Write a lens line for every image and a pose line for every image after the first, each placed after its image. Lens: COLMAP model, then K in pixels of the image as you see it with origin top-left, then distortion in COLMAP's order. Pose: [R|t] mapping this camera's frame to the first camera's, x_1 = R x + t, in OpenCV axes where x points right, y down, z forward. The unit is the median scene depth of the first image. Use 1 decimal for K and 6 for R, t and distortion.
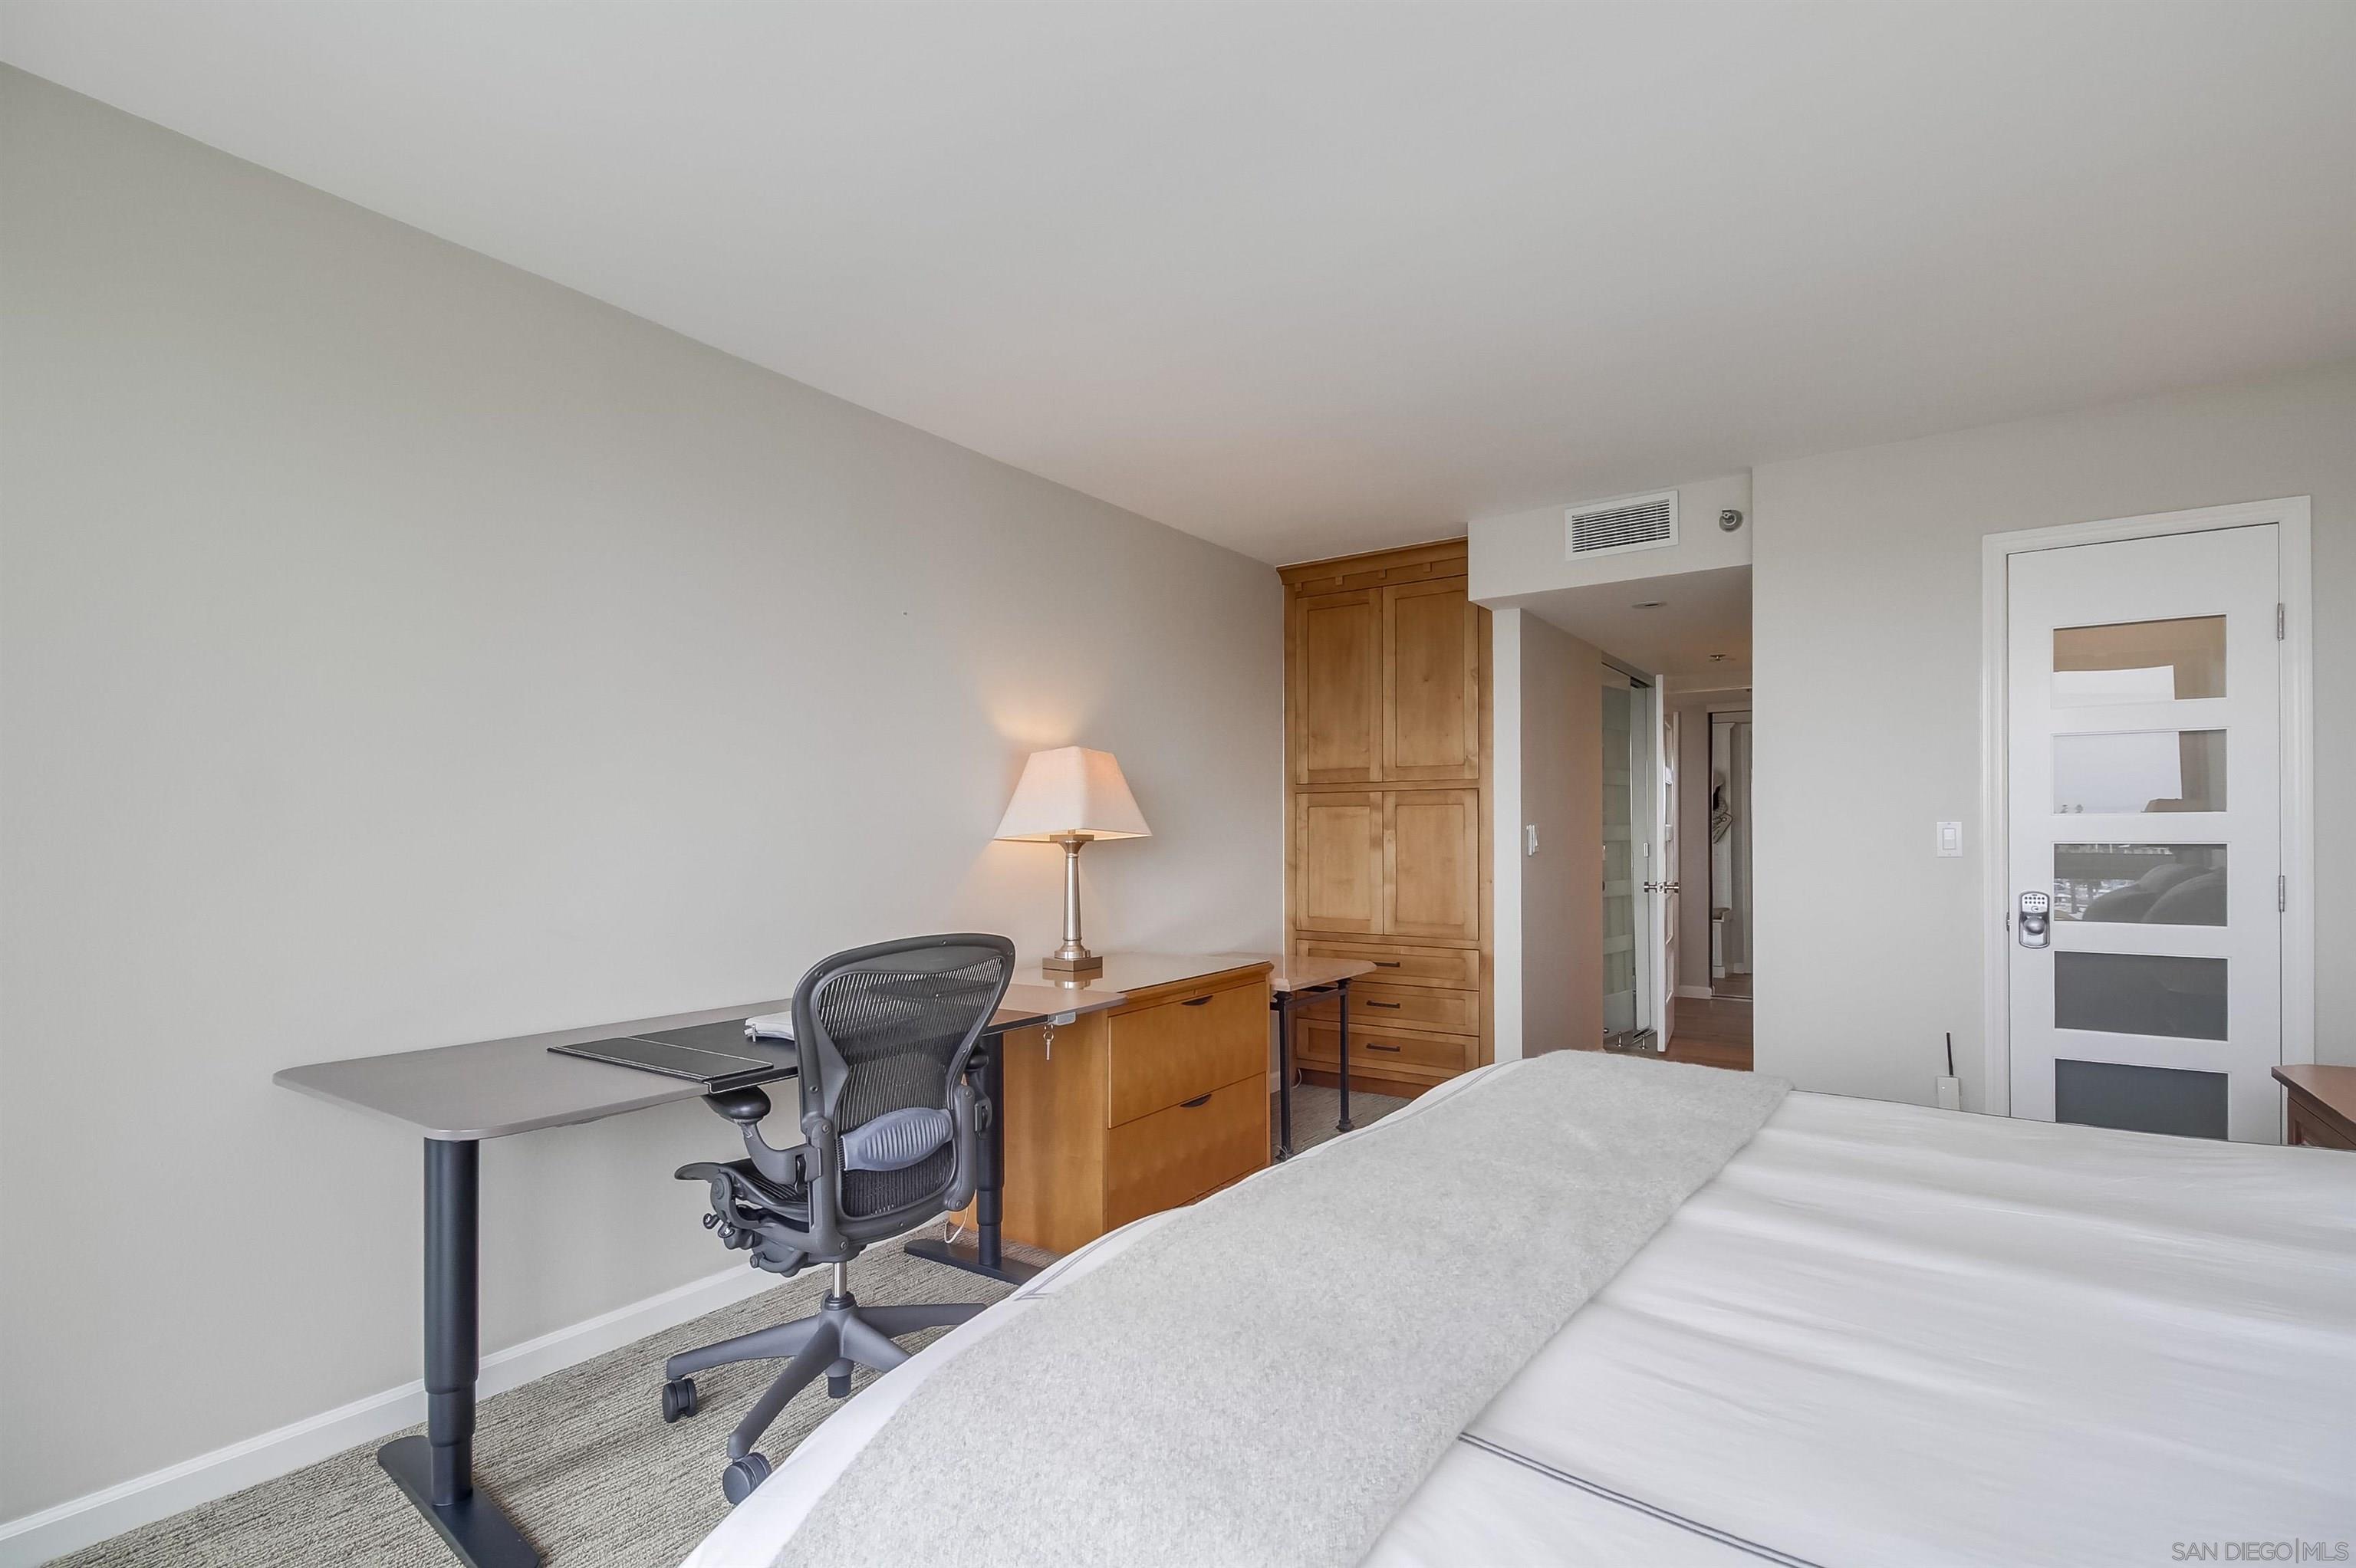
lens RADIAL K [[1105.8, 0, 1186.8], [0, 1105.8, 793.4], [0, 0, 1]] dist [0.022196, -0.016851]
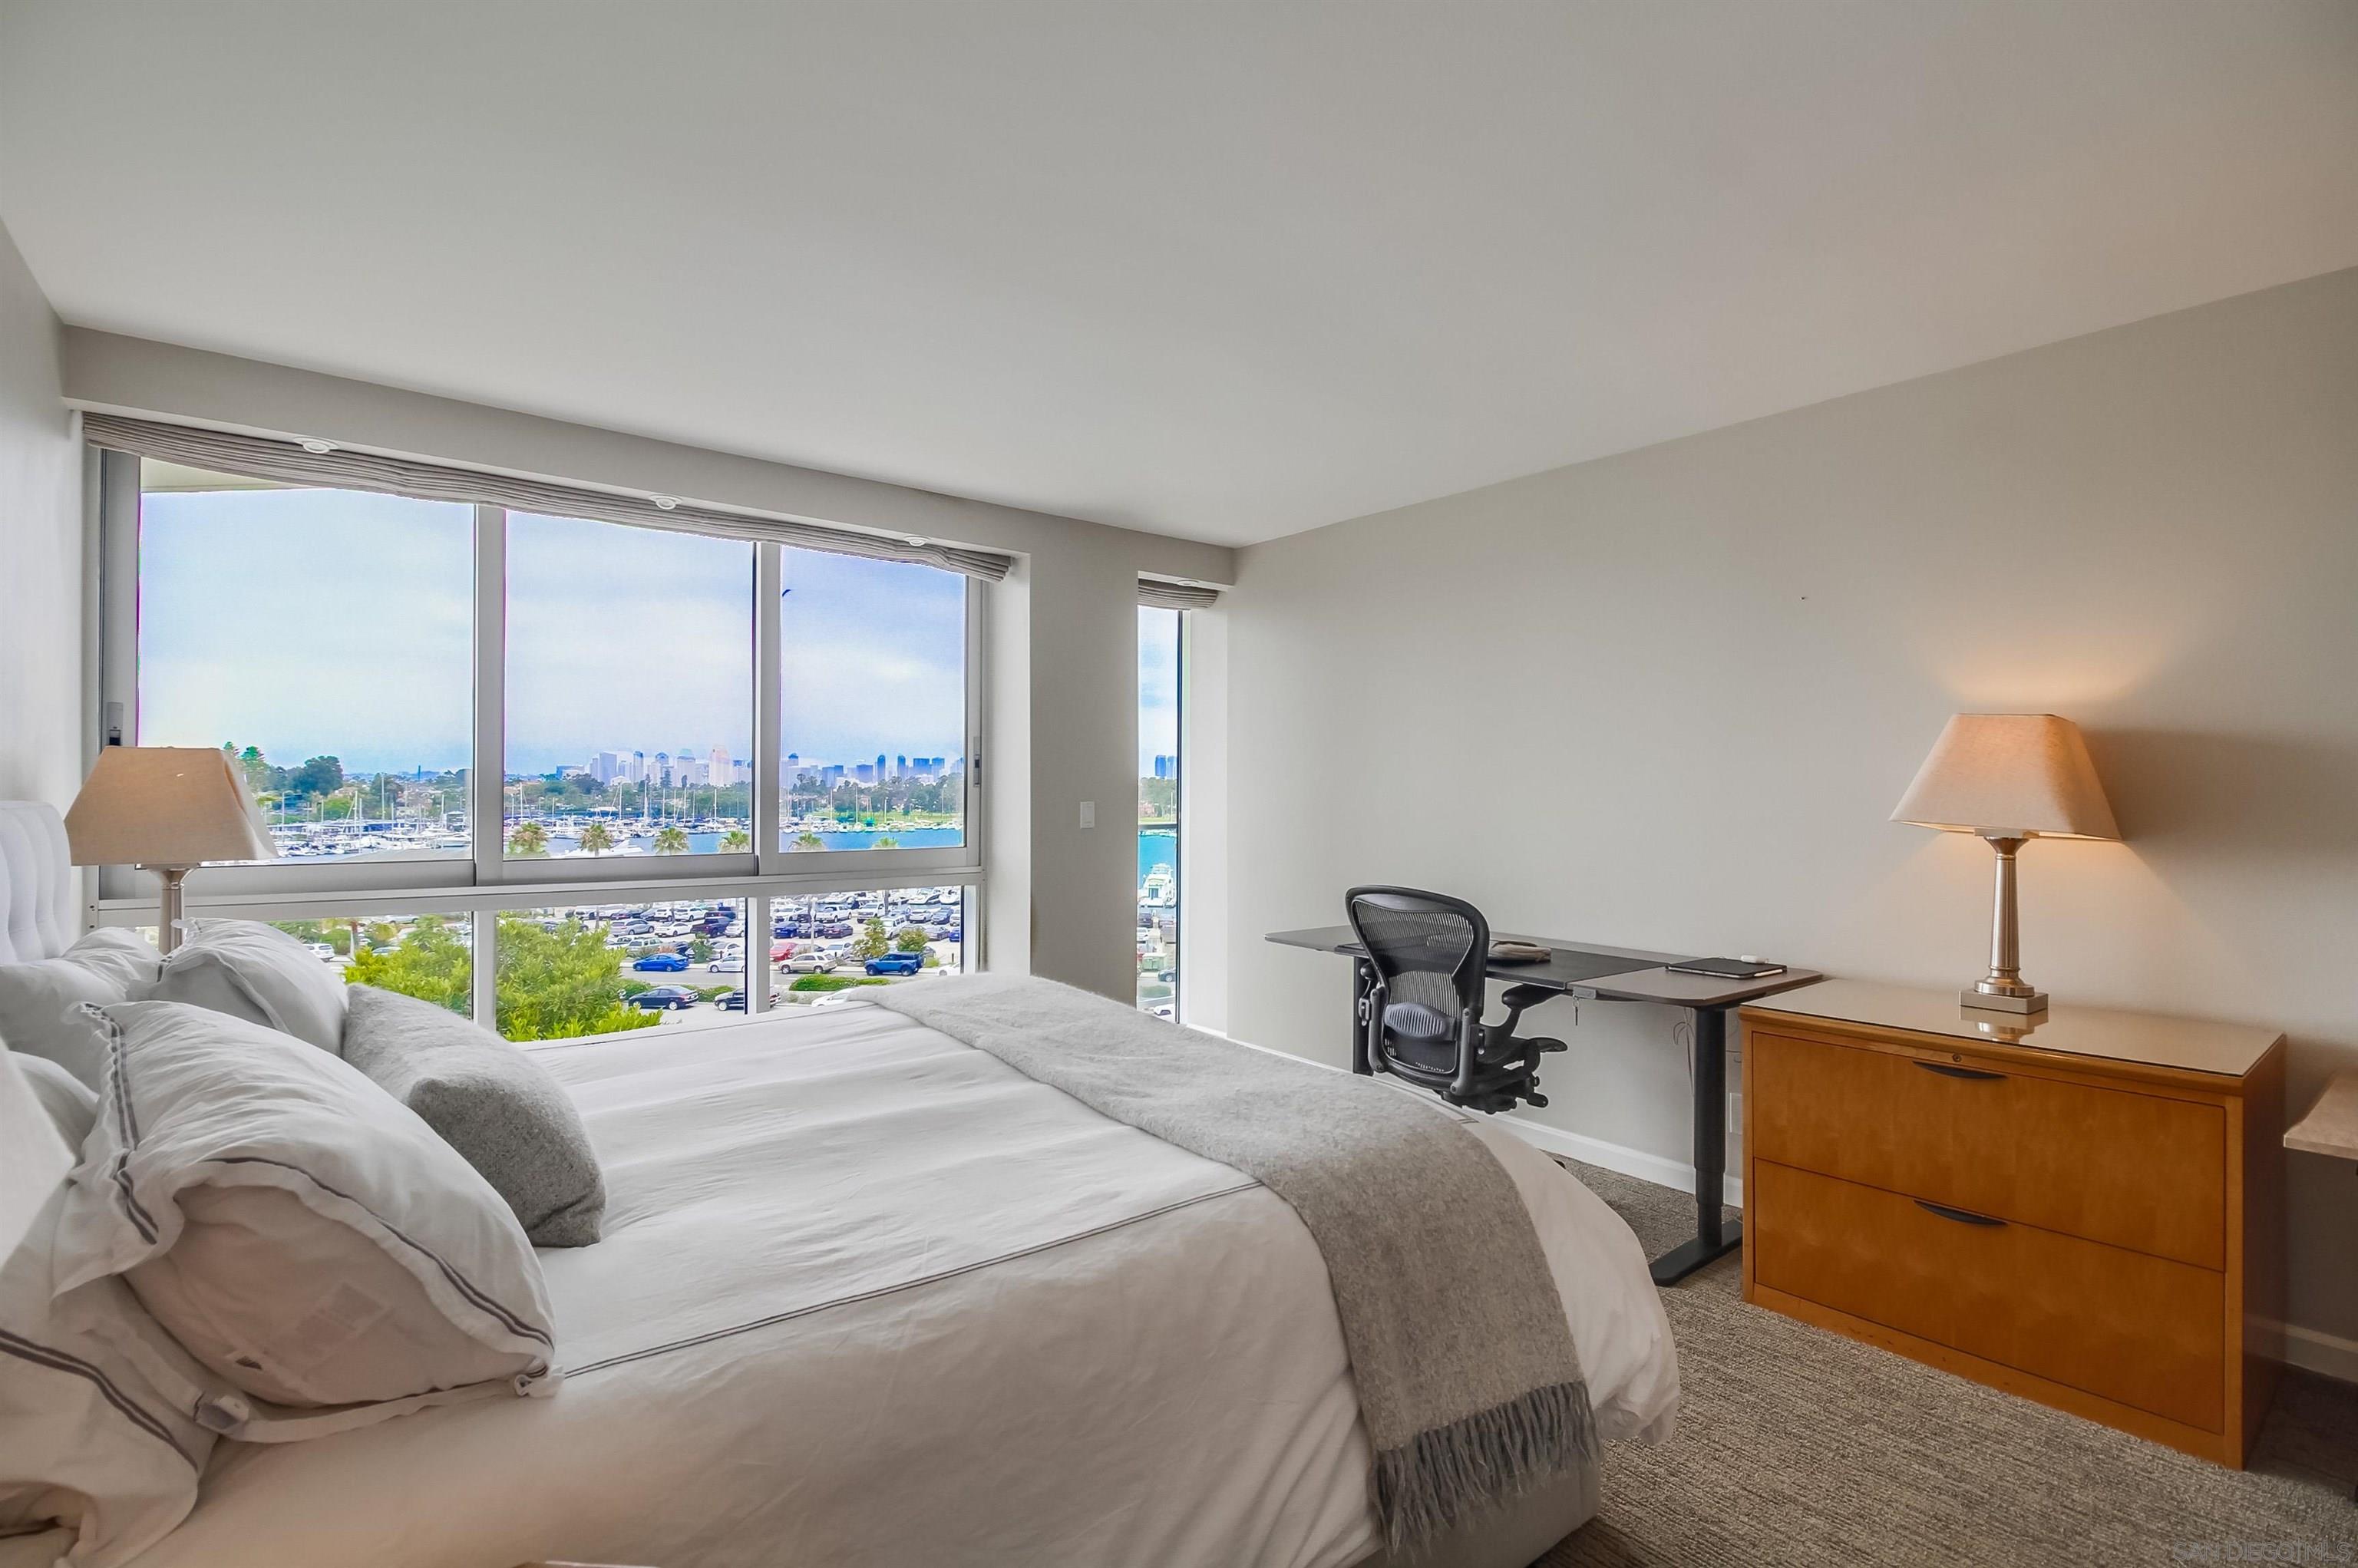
lens RADIAL K [[1106.8, 0, 1187.9], [0, 1106.8, 793.4], [0, 0, 1]] dist [0.022196, -0.016851]
pose [[-0.293002, 0.004526, -0.956101, 0.813391], [0.032447, 0.999460, -0.005212, 0.002502], [0.955561, -0.032550, -0.292991, 0.749872]]
